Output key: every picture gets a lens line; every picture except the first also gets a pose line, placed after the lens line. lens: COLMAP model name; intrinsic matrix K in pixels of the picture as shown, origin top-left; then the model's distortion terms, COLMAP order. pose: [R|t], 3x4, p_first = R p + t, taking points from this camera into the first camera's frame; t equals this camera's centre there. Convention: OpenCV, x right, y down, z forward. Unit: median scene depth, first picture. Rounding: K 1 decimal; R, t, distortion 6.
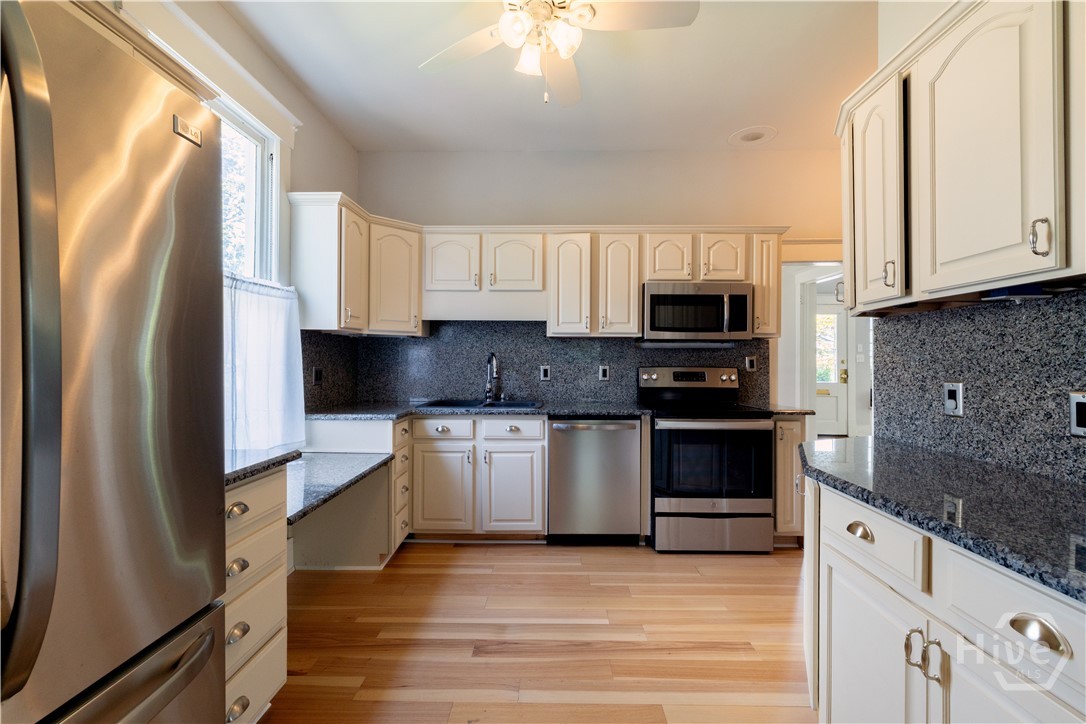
lens RADIAL K [[472.6, 0, 545.0], [0, 472.6, 361.5], [0, 0, 1]] dist [0.004174, 0.001828]
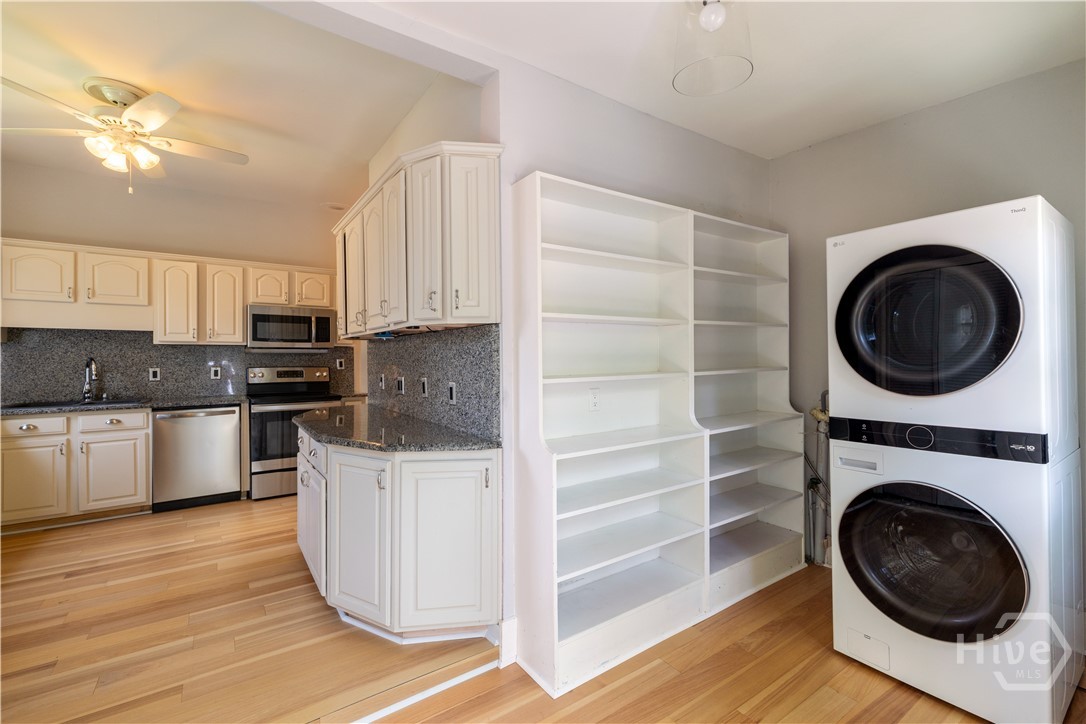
lens RADIAL K [[472.6, 0, 543.6], [0, 472.6, 359.1], [0, 0, 1]] dist [0.004174, 0.001828]
pose [[0.811200, -0.007602, 0.584719, 0.105114], [0.006072, 0.999971, 0.004578, -0.014340], [-0.584737, -0.000163, 0.811223, -0.571661]]
